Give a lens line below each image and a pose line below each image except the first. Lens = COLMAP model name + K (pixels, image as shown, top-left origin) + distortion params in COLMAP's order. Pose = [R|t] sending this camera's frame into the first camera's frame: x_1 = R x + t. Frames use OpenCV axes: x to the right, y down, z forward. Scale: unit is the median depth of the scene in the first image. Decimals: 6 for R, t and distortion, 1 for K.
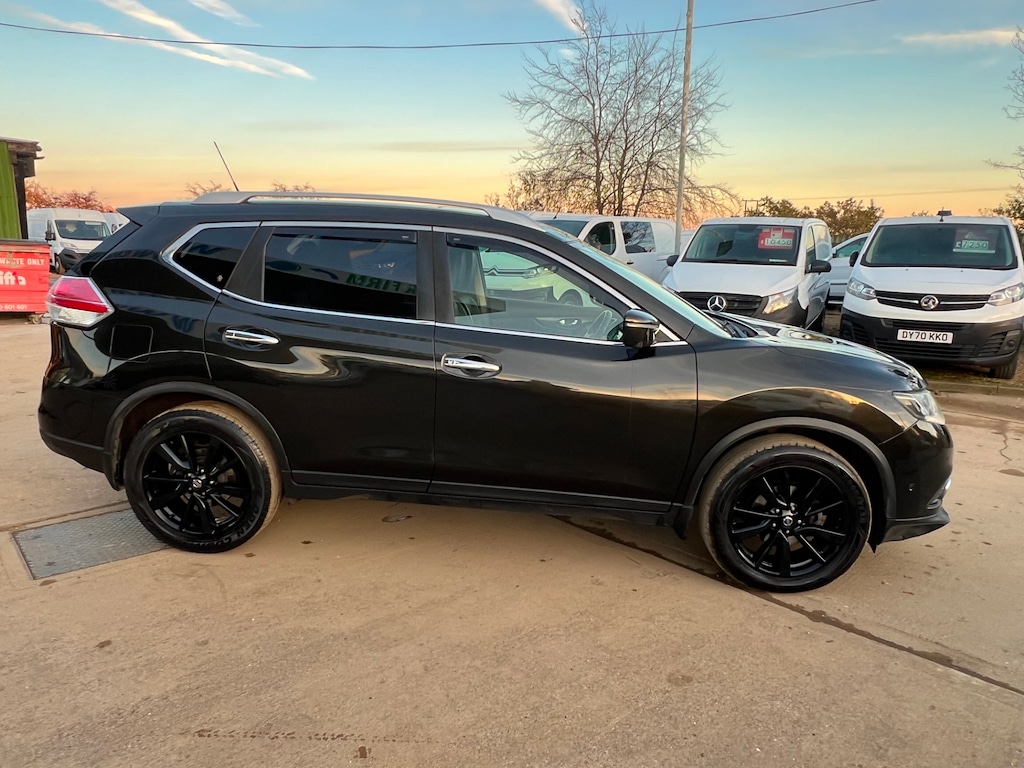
lens RADIAL K [[722.1, 0, 505.9], [0, 722.1, 383.3], [0, 0, 1]] dist [0.002744, -0.003831]
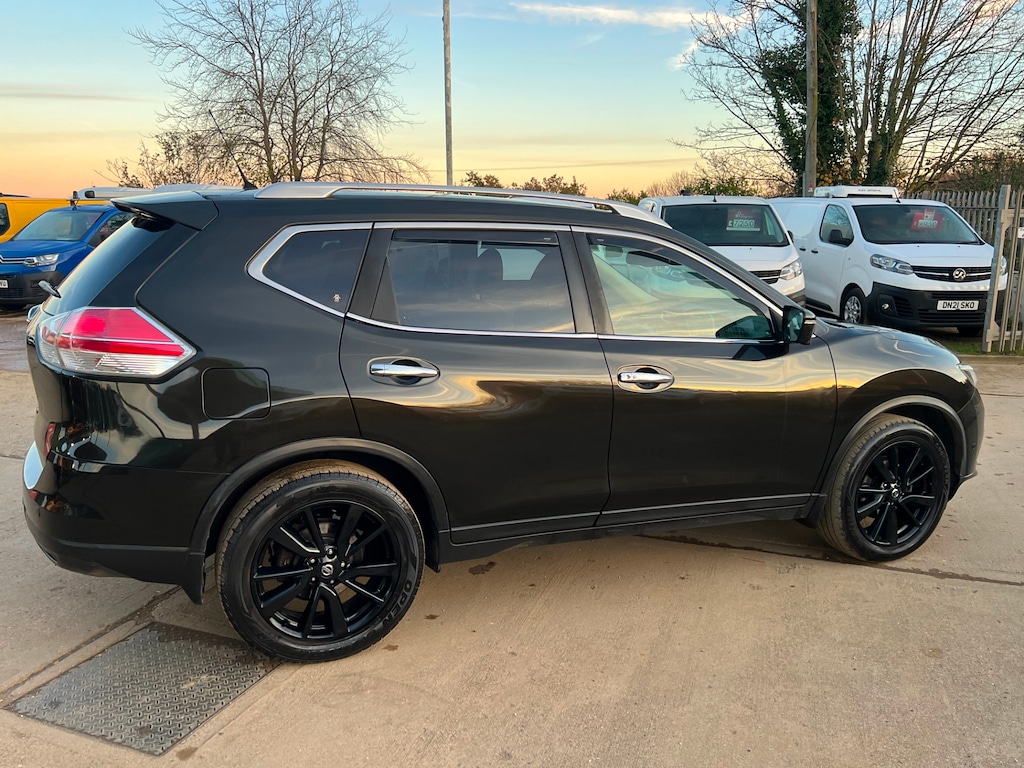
lens RADIAL K [[830.2, 0, 513.9], [0, 830.2, 386.1], [0, 0, 1]] dist [0.061227, -0.065287]
pose [[0.887553, -0.102930, 0.449060, -0.616621], [0.100254, 0.994515, 0.029805, -0.058323], [-0.449665, 0.018566, 0.893004, 0.125306]]
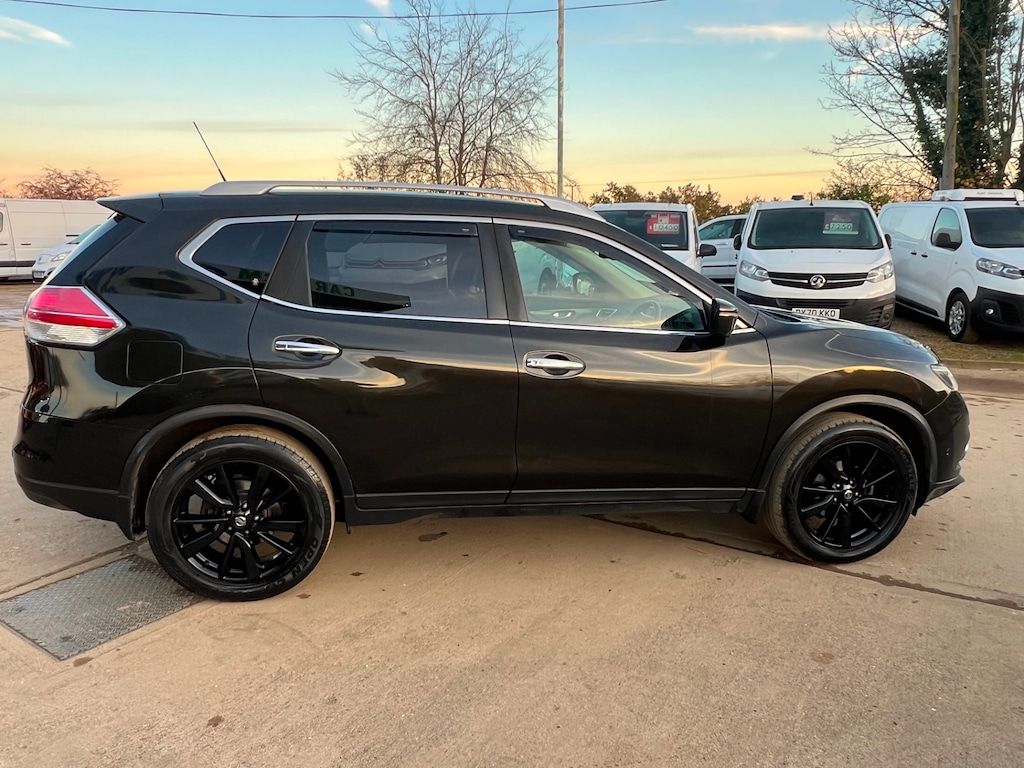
lens RADIAL K [[758.2, 0, 507.9], [0, 758.2, 384.2], [0, 0, 1]] dist [0.002818, -0.002403]
pose [[0.968313, -0.066776, 0.240647, -0.320276], [0.064904, 0.997768, 0.015707, -0.017424], [-0.241158, 0.000410, 0.970486, 0.046363]]
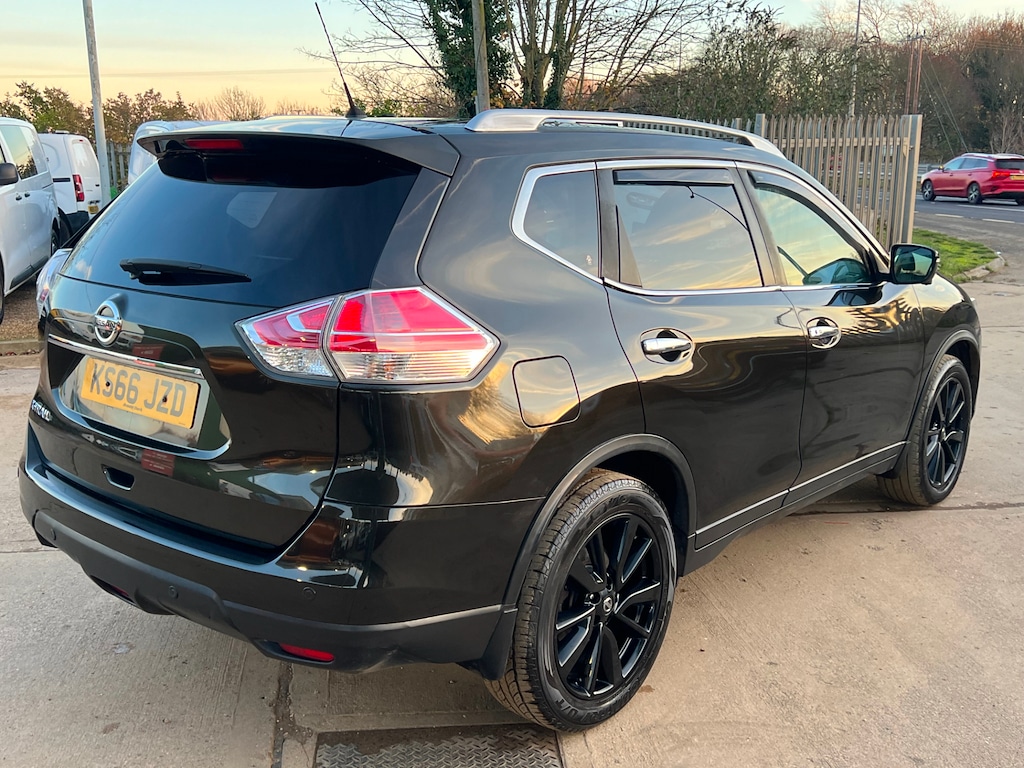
lens RADIAL K [[1046.5, 0, 513.3], [0, 1046.5, 382.7], [0, 0, 1]] dist [0.081752, -0.134668]
pose [[0.589928, -0.192061, 0.784281, -1.100604], [0.169810, 0.979087, 0.112038, -0.148962], [-0.789398, 0.067084, 0.610205, 0.510963]]
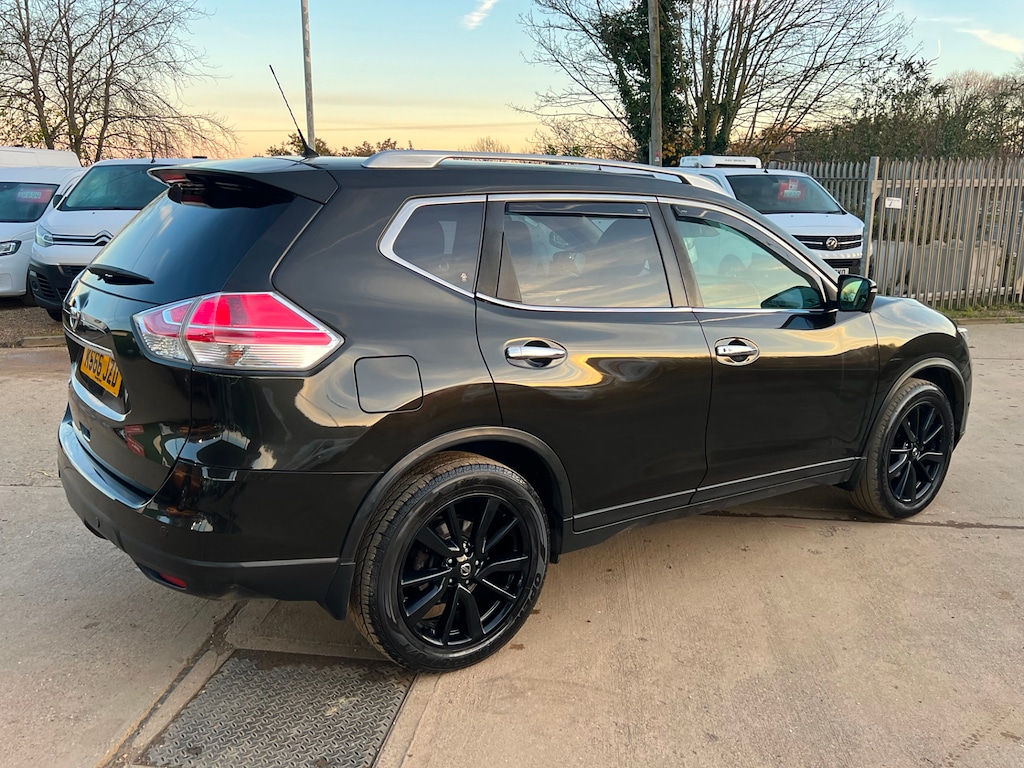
lens RADIAL K [[893.1, 0, 512.8], [0, 893.1, 380.1], [0, 0, 1]] dist [0.058604, -0.059678]
pose [[0.758966, -0.148040, 0.634078, -0.903131], [0.133976, 0.988479, 0.070420, -0.097503], [-0.637198, 0.031505, 0.770056, 0.288444]]
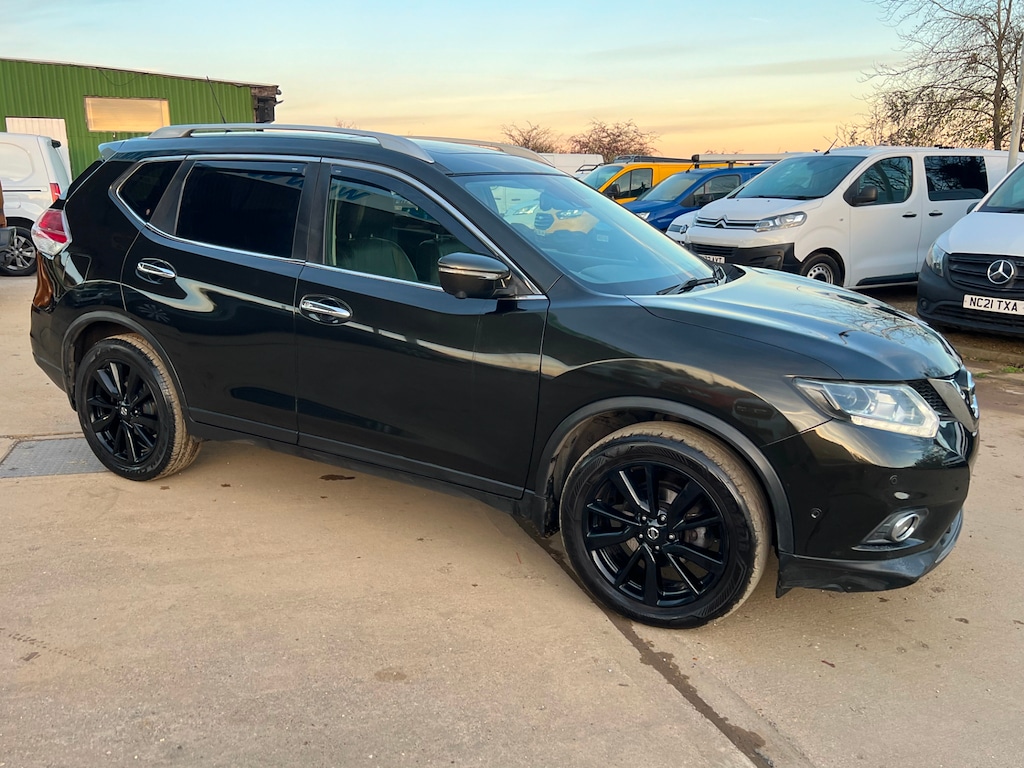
lens RADIAL K [[879.8, 0, 509.8], [0, 879.8, 386.4], [0, 0, 1]] dist [0.054411, -0.057954]
pose [[0.907381, 0.090049, -0.410550, 0.583278], [-0.080457, 0.995930, 0.040623, 0.007216], [0.412537, -0.003829, 0.910933, 0.068943]]
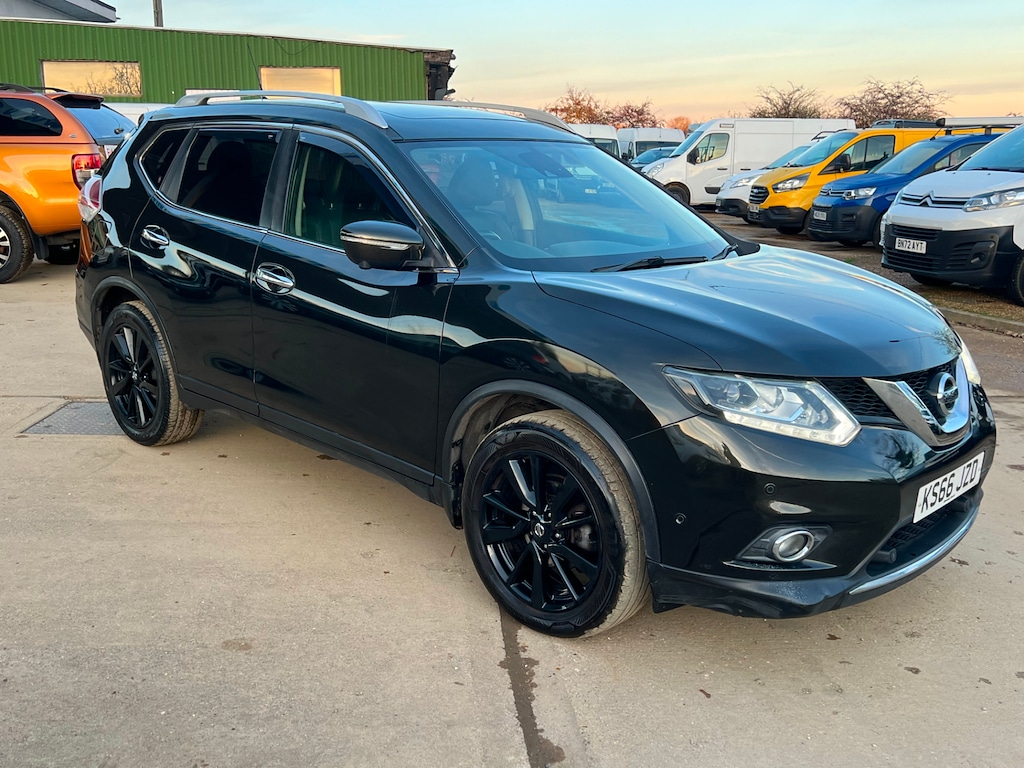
lens RADIAL K [[998.0, 0, 517.9], [0, 998.0, 388.0], [0, 0, 1]] dist [0.101315, -0.199815]
pose [[0.771120, 0.138038, -0.621545, 0.903011], [-0.123290, 0.990111, 0.066932, -0.010510], [0.624638, 0.025018, 0.780514, 0.198875]]
